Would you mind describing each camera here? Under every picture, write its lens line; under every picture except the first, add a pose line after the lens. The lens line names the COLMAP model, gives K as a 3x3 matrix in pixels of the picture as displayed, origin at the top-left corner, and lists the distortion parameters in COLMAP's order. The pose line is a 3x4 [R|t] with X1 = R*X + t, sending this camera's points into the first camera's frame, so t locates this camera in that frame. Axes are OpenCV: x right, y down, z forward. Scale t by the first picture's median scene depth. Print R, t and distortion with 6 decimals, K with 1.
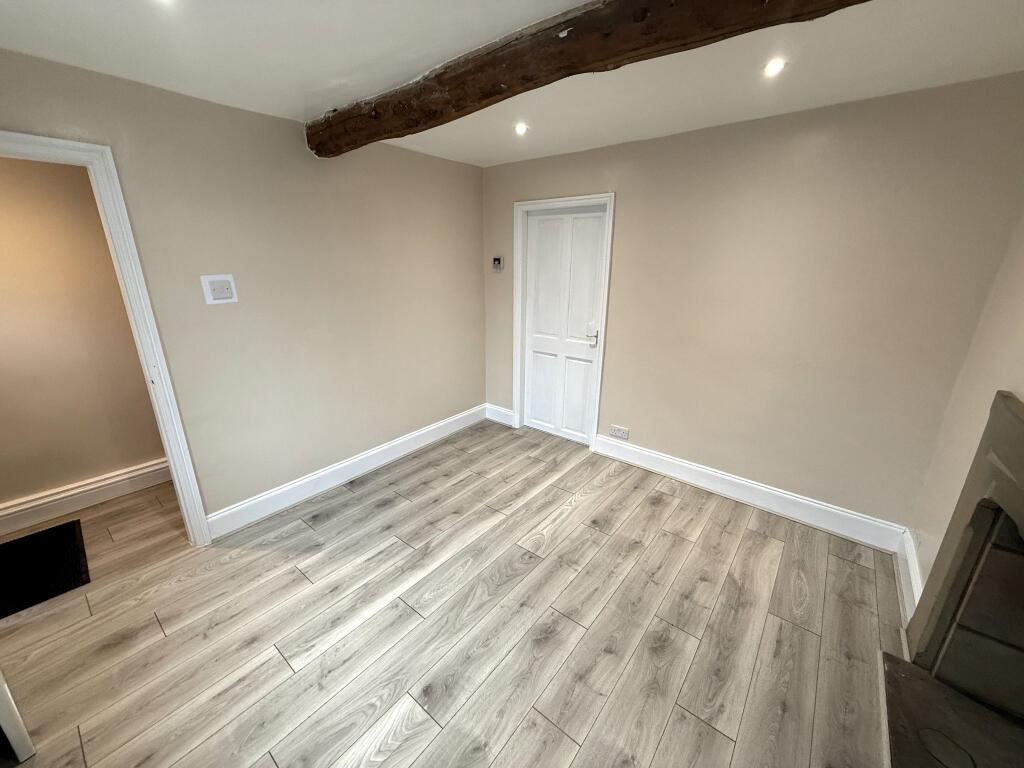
lens RADIAL K [[405.5, 0, 507.9], [0, 405.5, 384.5], [0, 0, 1]] dist [-0.000464, 0.000495]
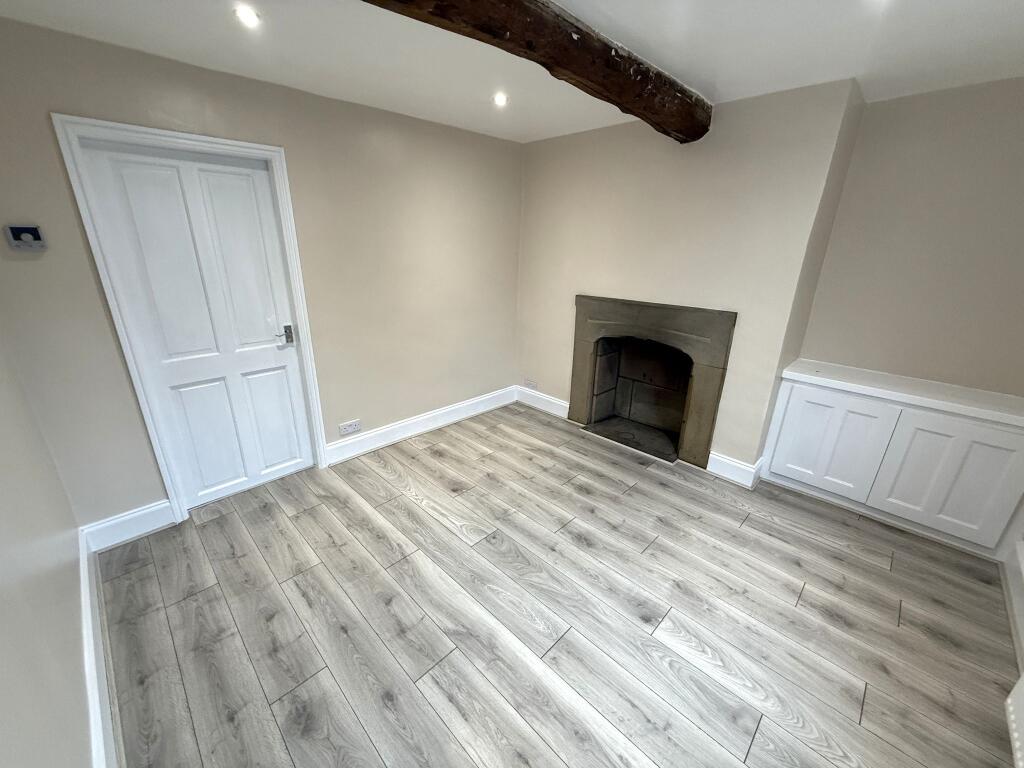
lens RADIAL K [[405.5, 0, 507.0], [0, 405.5, 384.9], [0, 0, 1]] dist [-0.000464, 0.000495]
pose [[0.105591, -0.334450, 0.936480, -0.746022], [0.287307, 0.911842, 0.293256, -0.199860], [-0.952001, 0.238092, 0.192372, 0.684631]]
